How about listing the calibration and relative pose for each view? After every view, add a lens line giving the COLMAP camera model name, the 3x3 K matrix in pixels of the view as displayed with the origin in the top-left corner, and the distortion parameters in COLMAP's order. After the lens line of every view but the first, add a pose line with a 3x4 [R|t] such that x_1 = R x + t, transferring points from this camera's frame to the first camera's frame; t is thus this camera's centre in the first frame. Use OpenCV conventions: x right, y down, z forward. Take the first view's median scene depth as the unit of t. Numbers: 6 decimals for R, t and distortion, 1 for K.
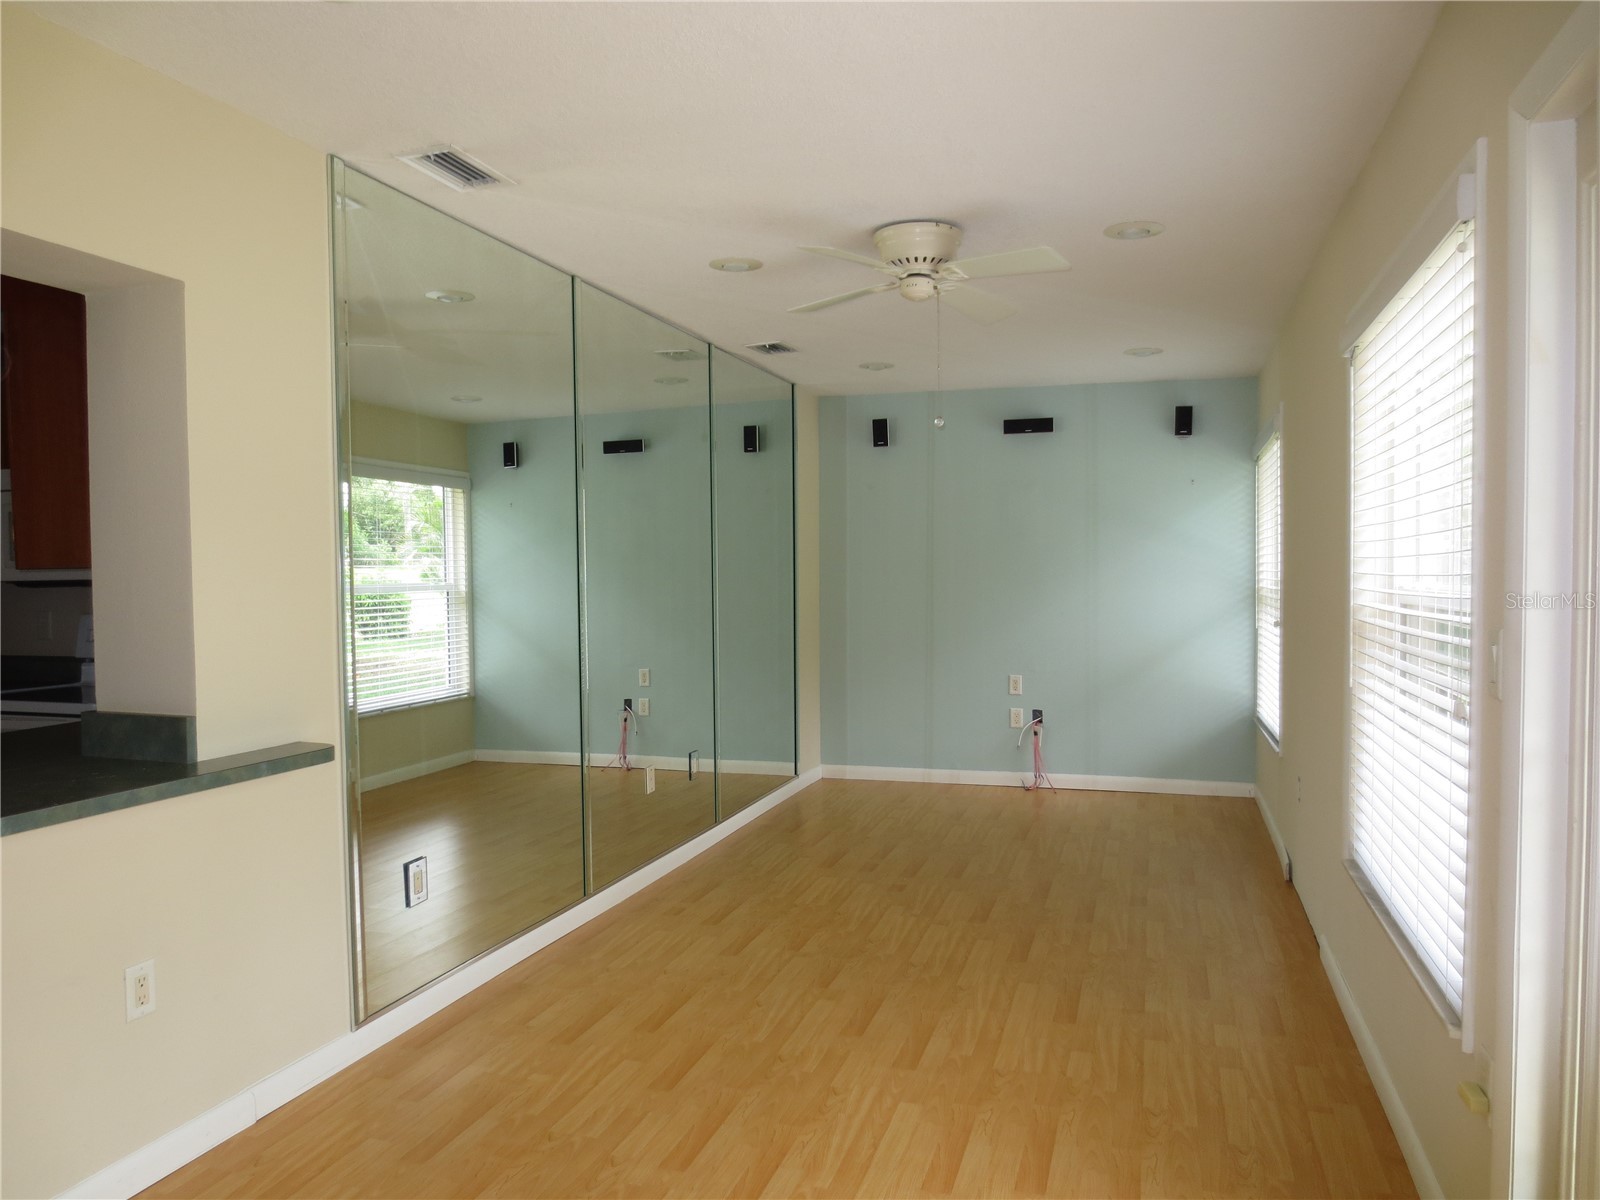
lens RADIAL K [[1123.5, 0, 795.0], [0, 1123.5, 604.4], [0, 0, 1]] dist [-0.032208, 0.009381]
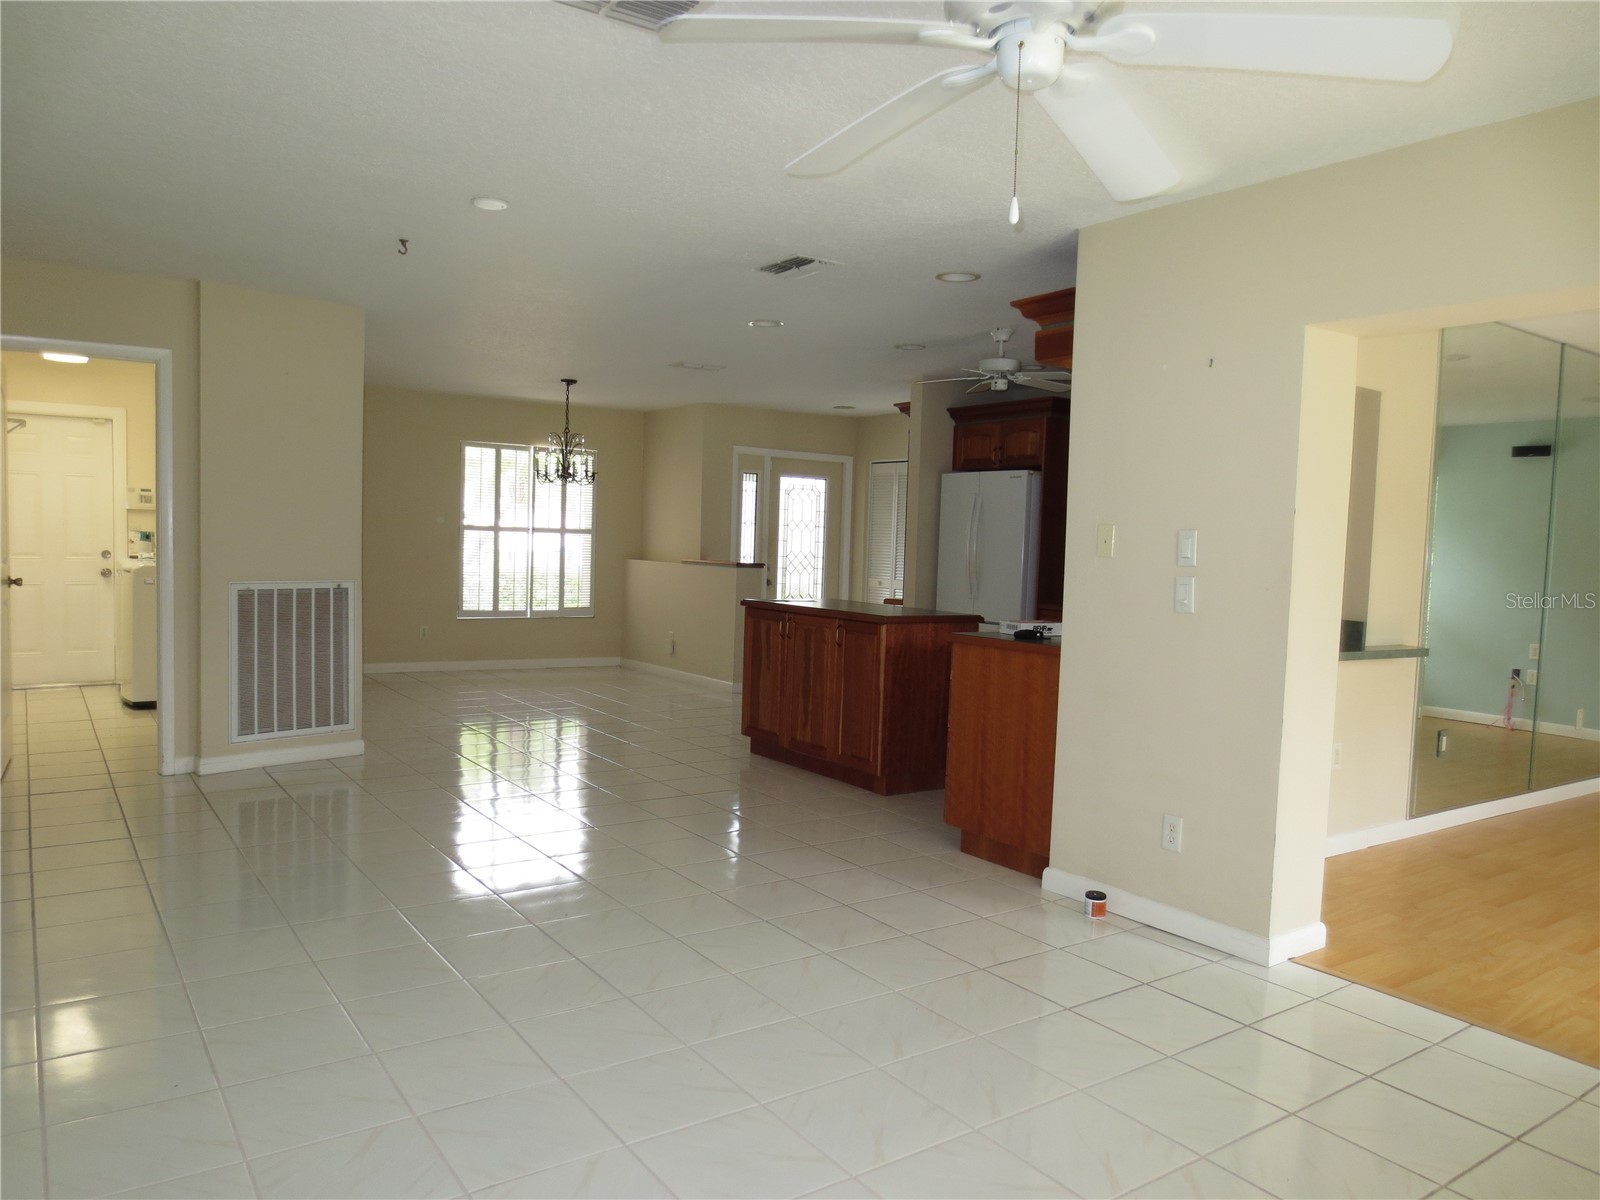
lens RADIAL K [[1123.5, 0, 795.0], [0, 1123.5, 604.4], [0, 0, 1]] dist [-0.032208, 0.009381]
pose [[0.795364, 0.070665, -0.601999, -0.057622], [-0.059968, 0.997482, 0.037859, 0.019551], [0.603158, 0.005989, 0.797599, -0.366643]]
